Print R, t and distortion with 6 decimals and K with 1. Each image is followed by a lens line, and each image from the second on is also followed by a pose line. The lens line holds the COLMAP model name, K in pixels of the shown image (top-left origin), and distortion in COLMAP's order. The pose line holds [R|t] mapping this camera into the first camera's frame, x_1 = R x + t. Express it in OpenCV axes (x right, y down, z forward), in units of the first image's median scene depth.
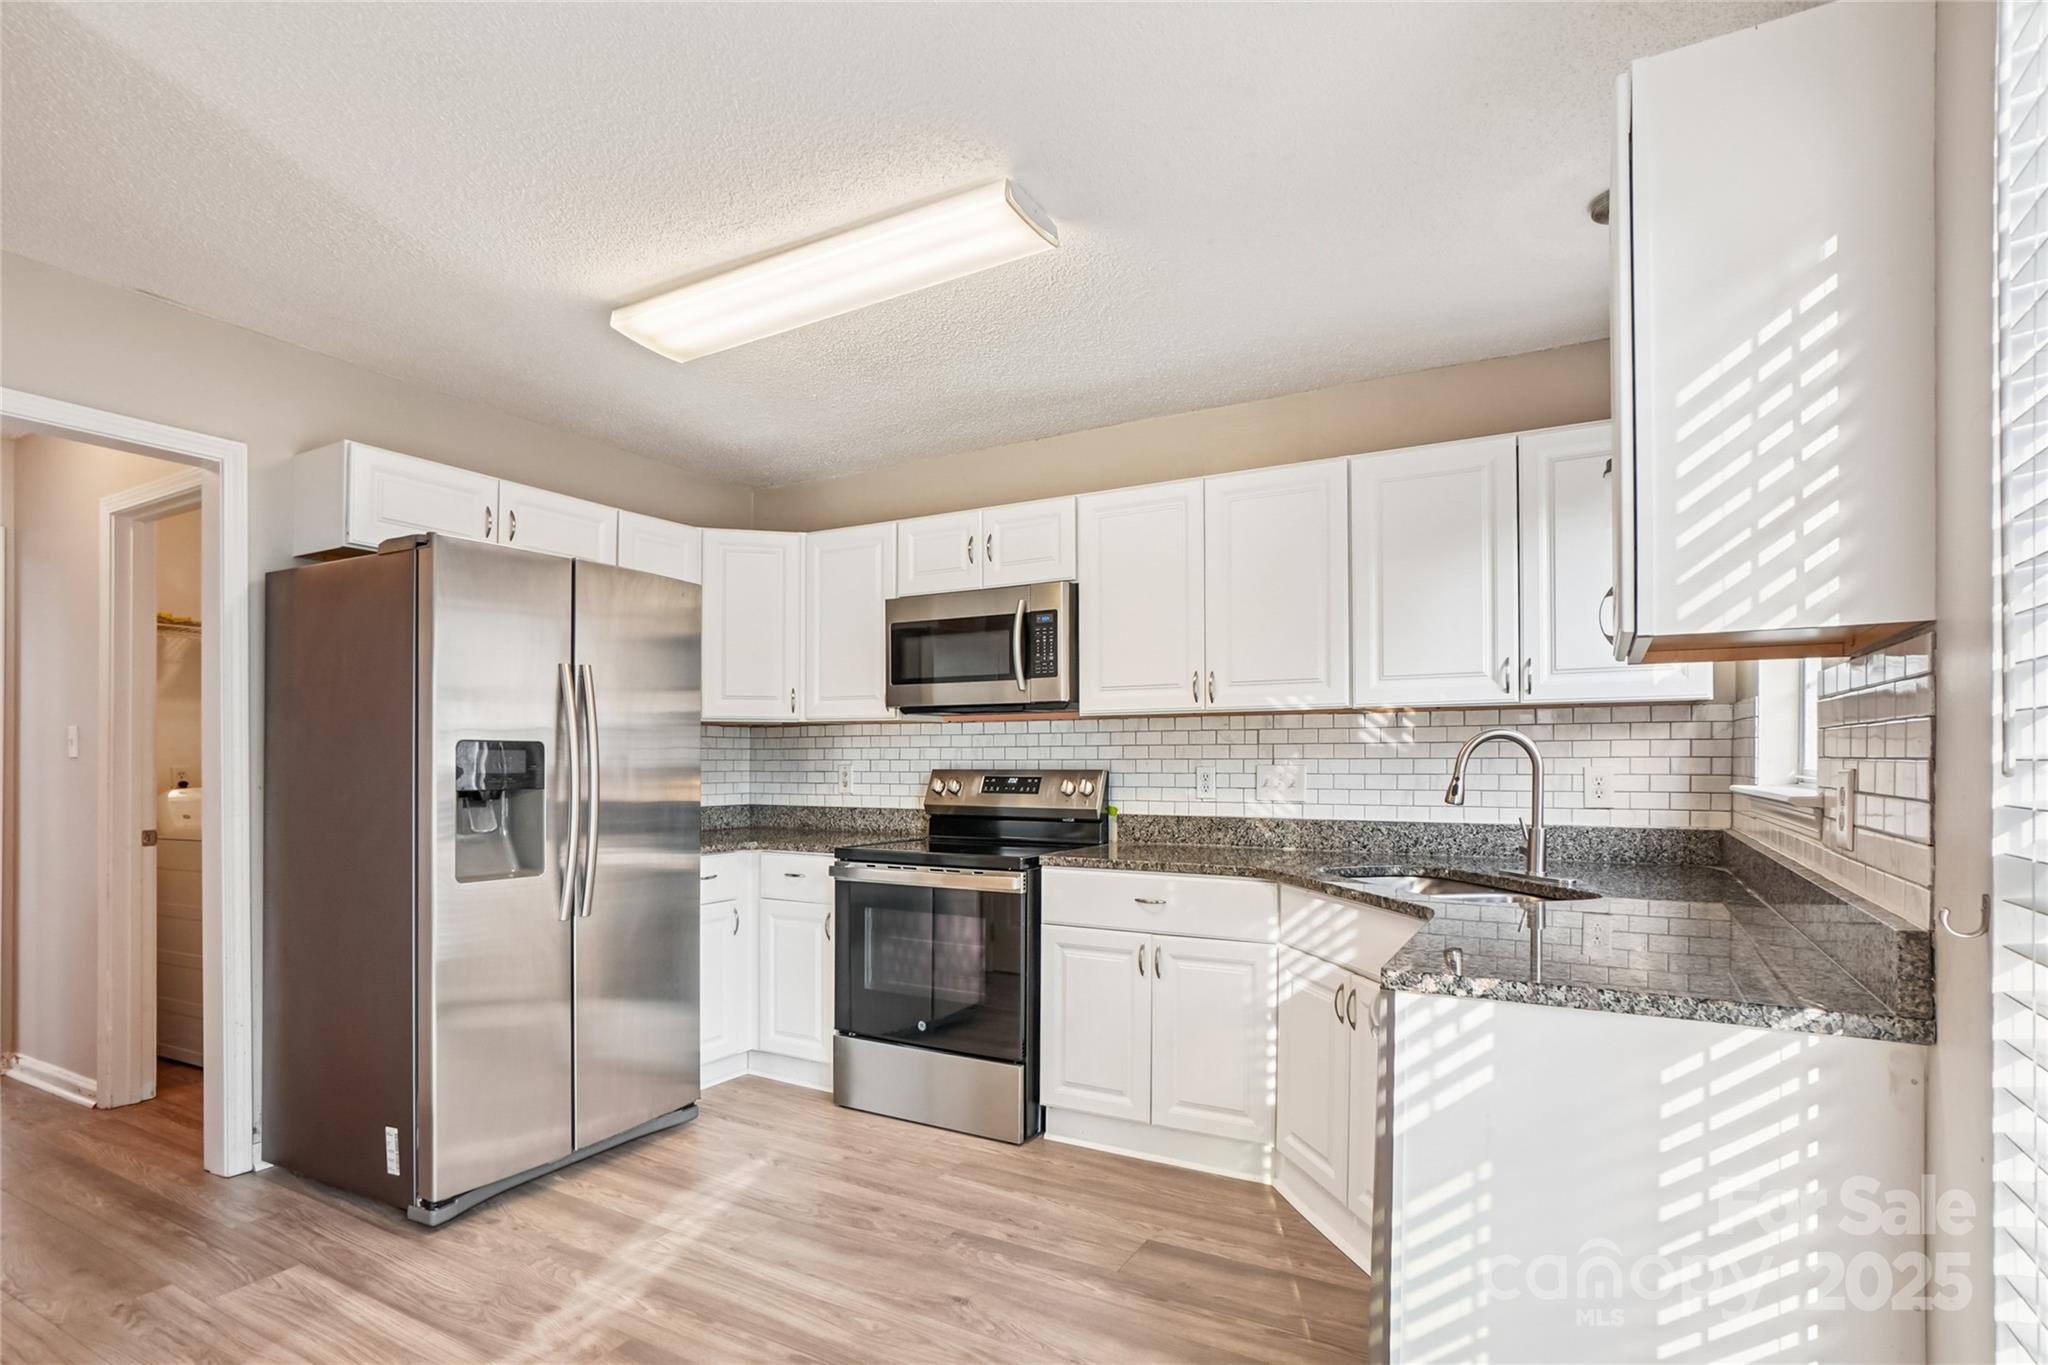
lens RADIAL K [[1009.5, 0, 1025.3], [0, 1009.5, 746.8], [0, 0, 1]] dist [-0.033936, 0.000173]
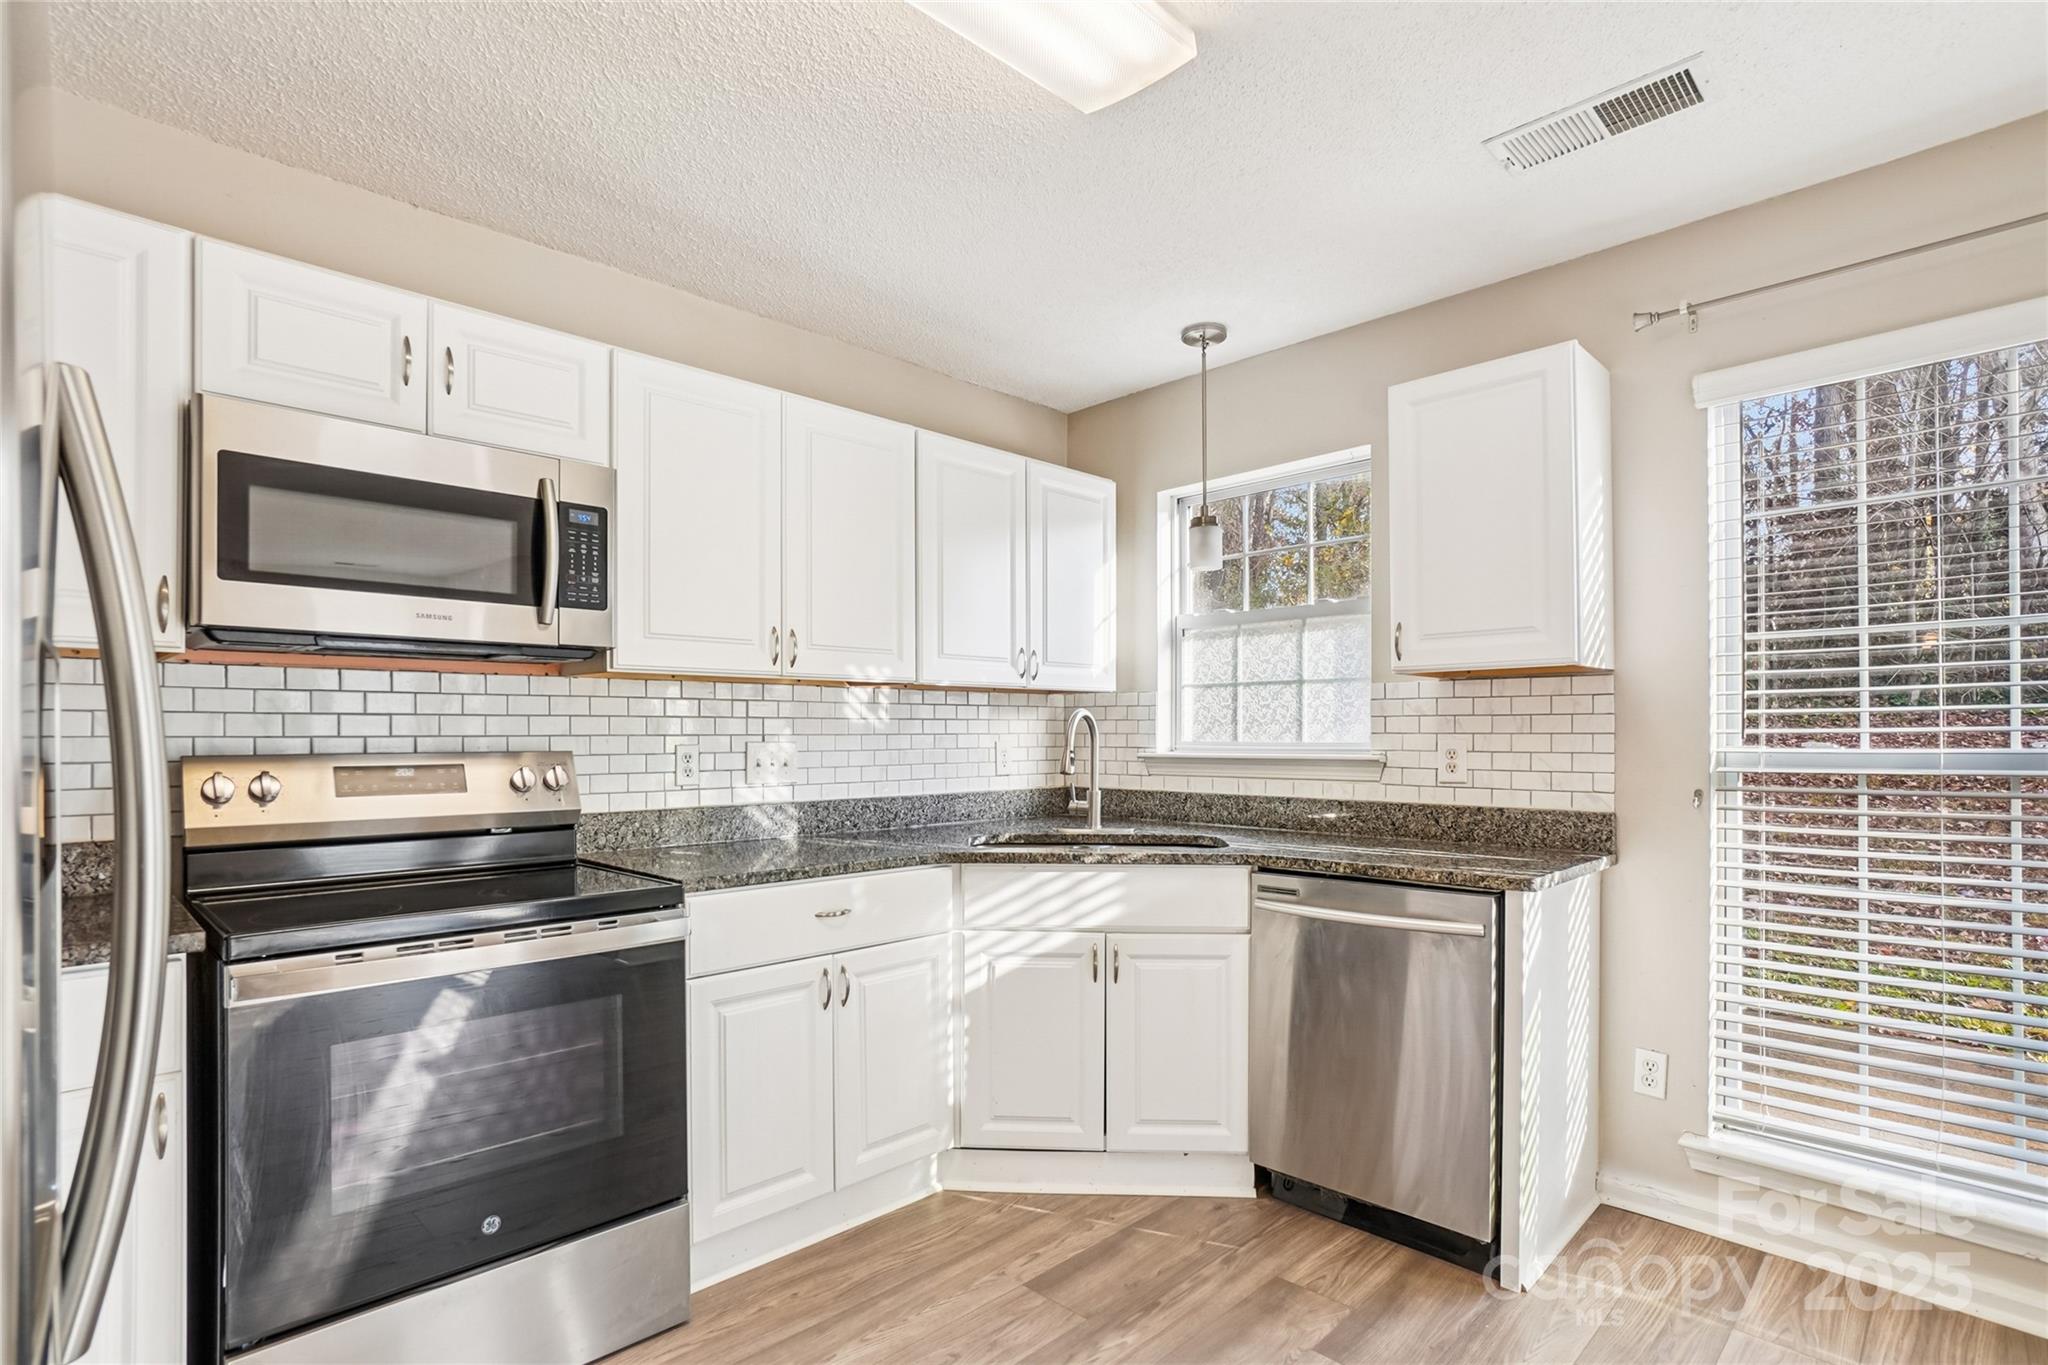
lens RADIAL K [[992.1, 0, 1021.2], [0, 992.1, 725.2], [0, 0, 1]] dist [-0.022092, 0.000043]
pose [[0.275583, 0.009102, 0.961234, -0.541198], [-0.011078, 0.999919, -0.006292, 0.006963], [-0.961214, -0.008915, 0.275661, 0.586659]]
